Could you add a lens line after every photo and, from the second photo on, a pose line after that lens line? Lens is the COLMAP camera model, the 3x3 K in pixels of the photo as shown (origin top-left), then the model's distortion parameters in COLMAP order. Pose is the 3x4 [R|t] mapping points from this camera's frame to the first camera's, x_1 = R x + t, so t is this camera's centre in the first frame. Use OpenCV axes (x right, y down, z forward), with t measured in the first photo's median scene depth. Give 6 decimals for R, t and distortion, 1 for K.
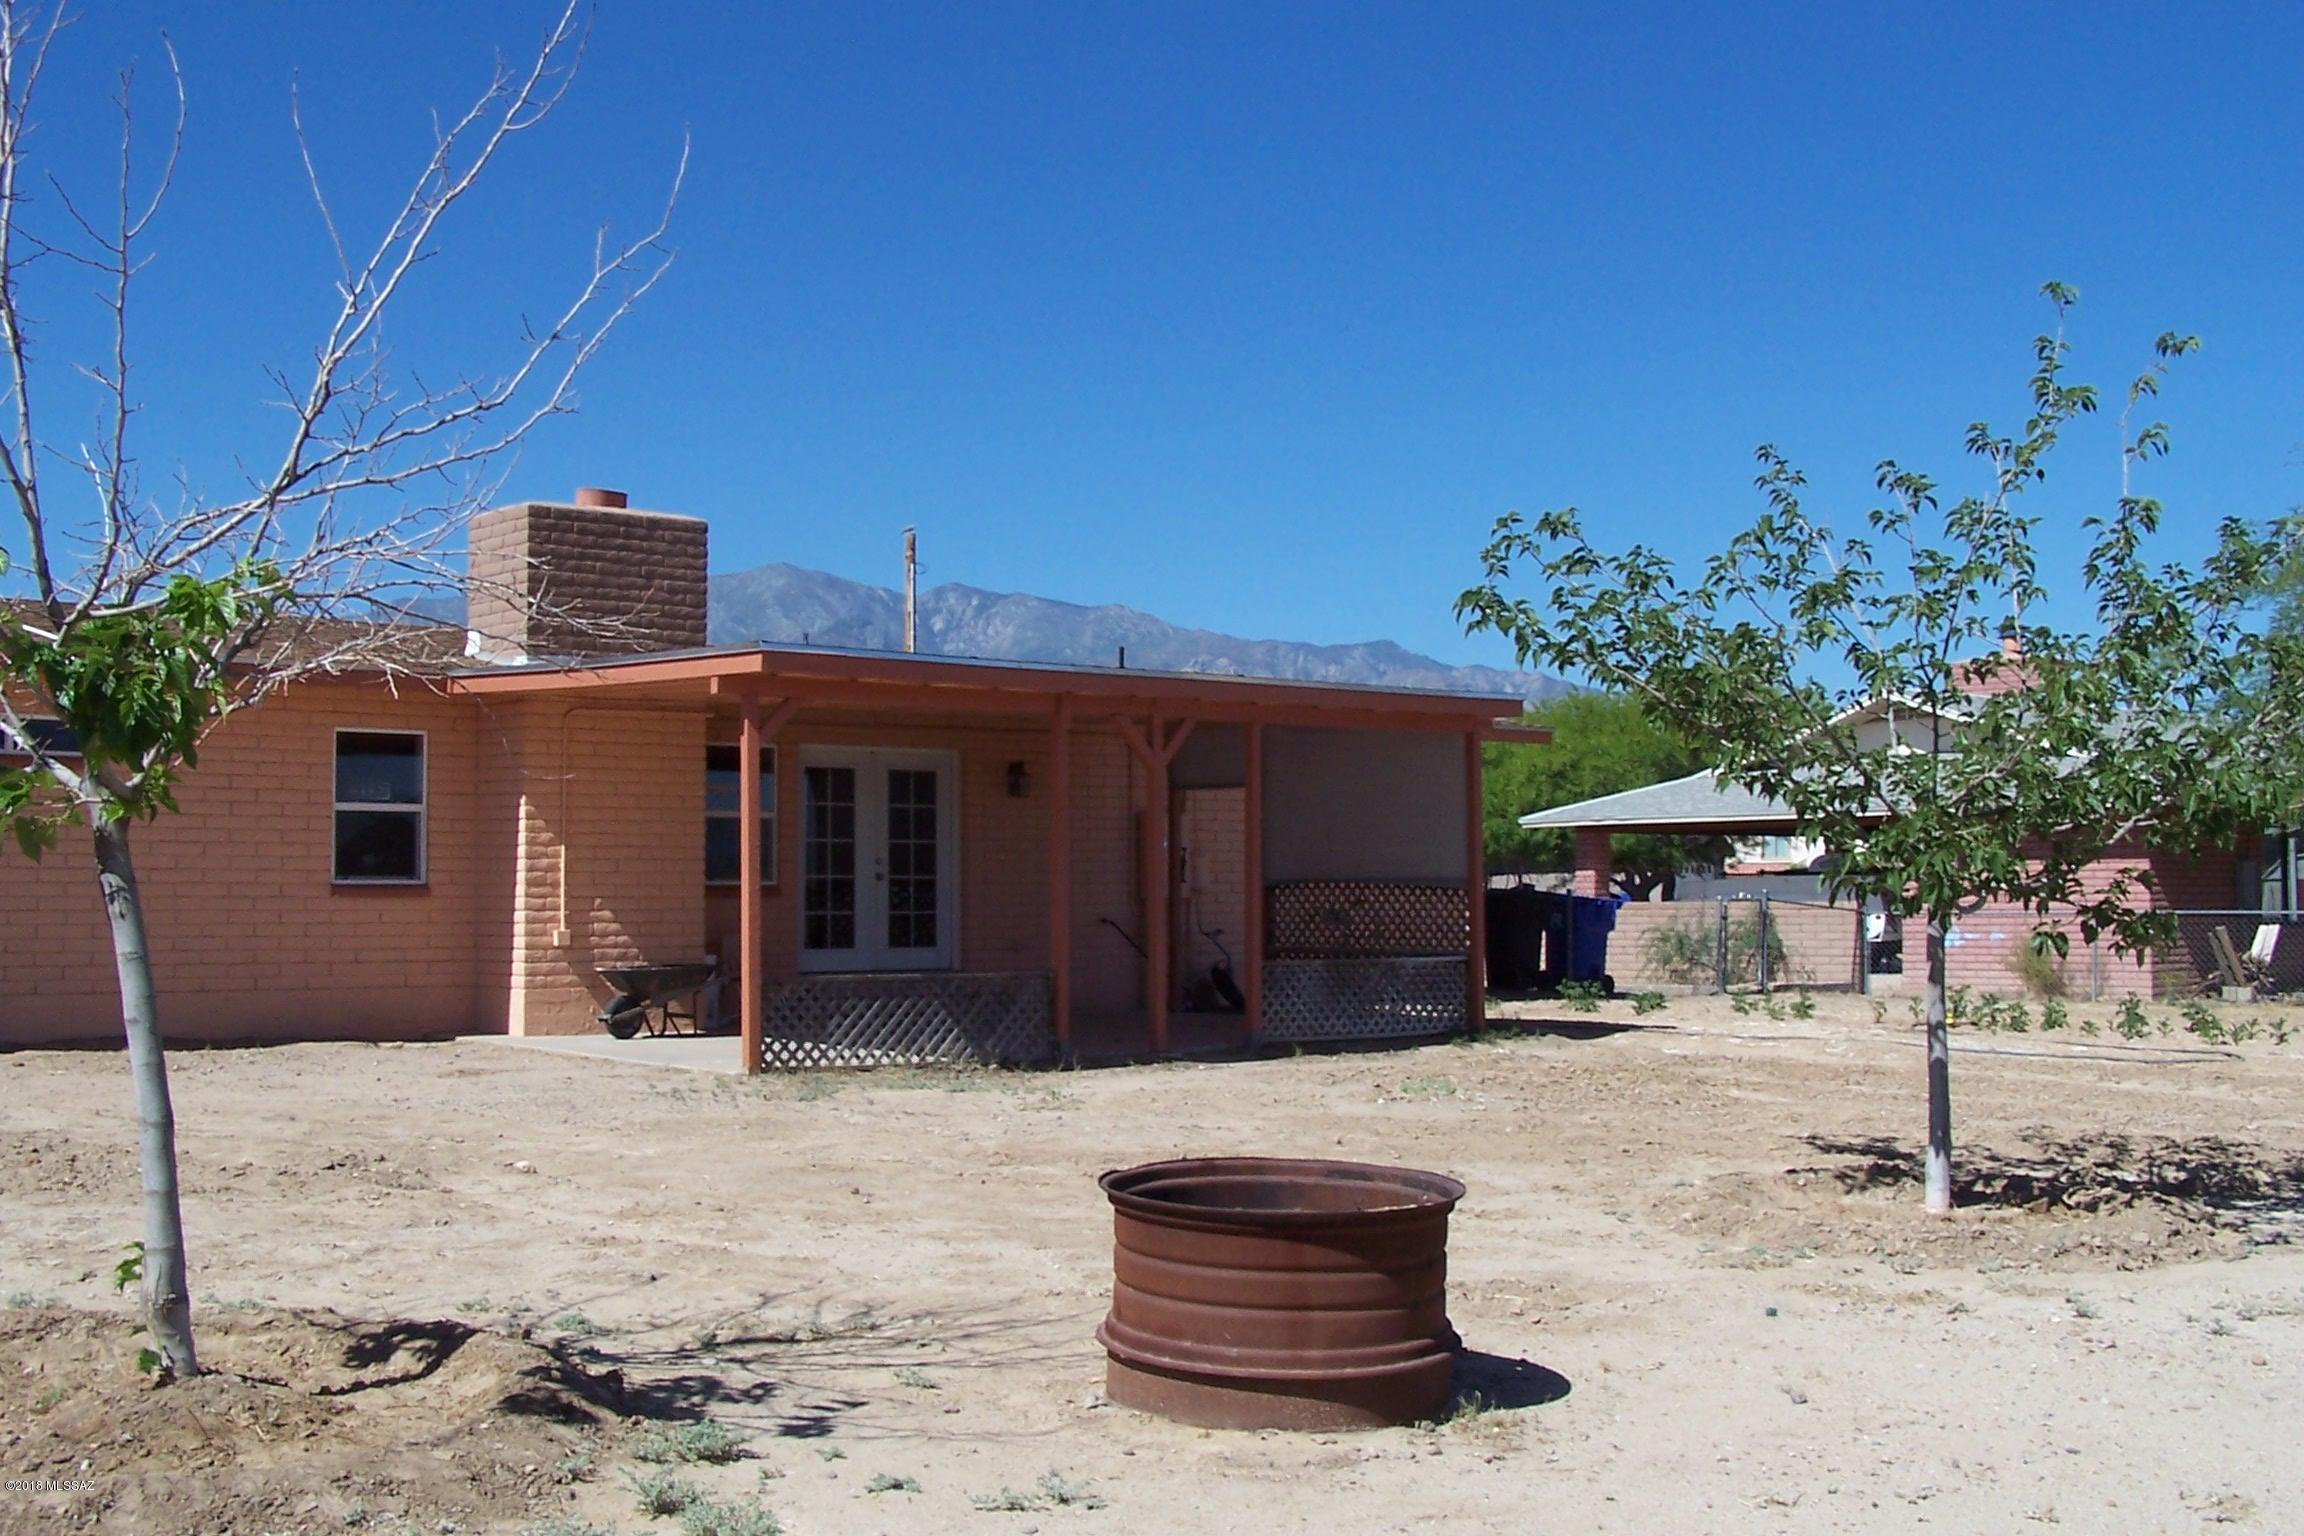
lens RADIAL K [[2540.9, 0, 1151.3], [0, 2540.9, 762.3], [0, 0, 1]] dist [-0.145585, 0.000000]
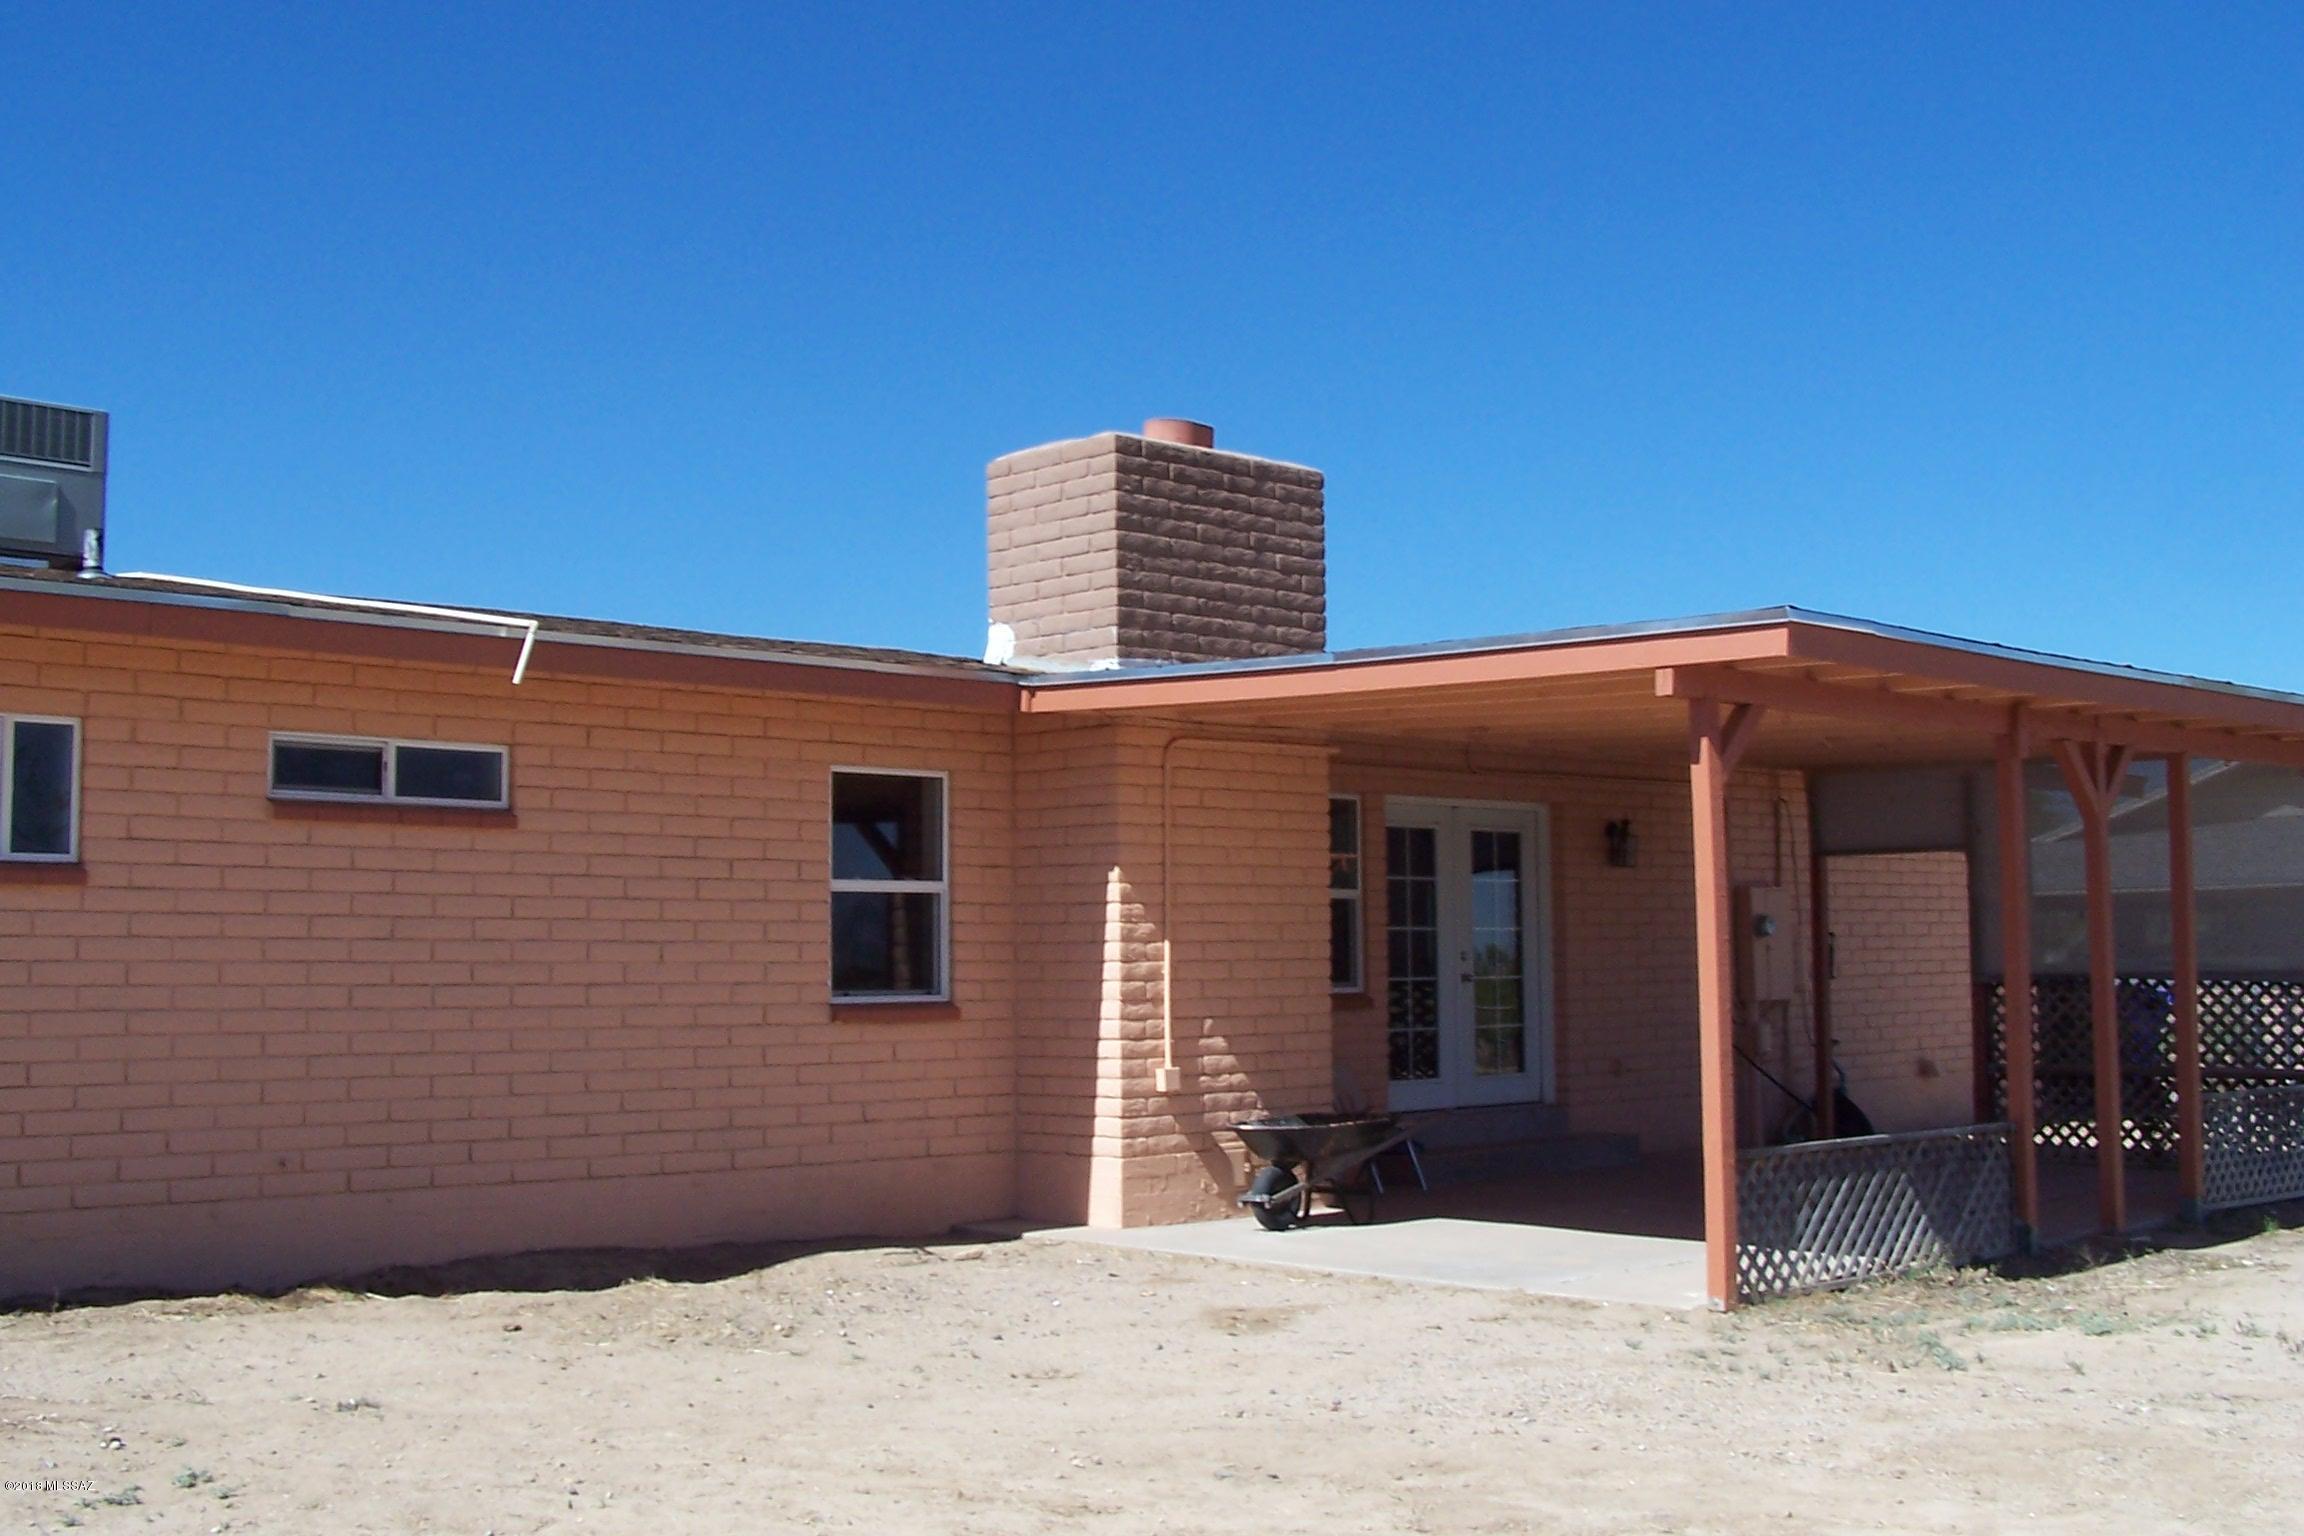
lens RADIAL K [[2540.9, 0, 1152.8], [0, 2540.9, 770.6], [0, 0, 1]] dist [-0.145585, 0.000000]
pose [[0.998476, -0.003608, 0.055062, -0.274102], [0.005162, 0.999592, -0.028110, 0.006528], [-0.054938, 0.028351, 0.998087, 0.323585]]
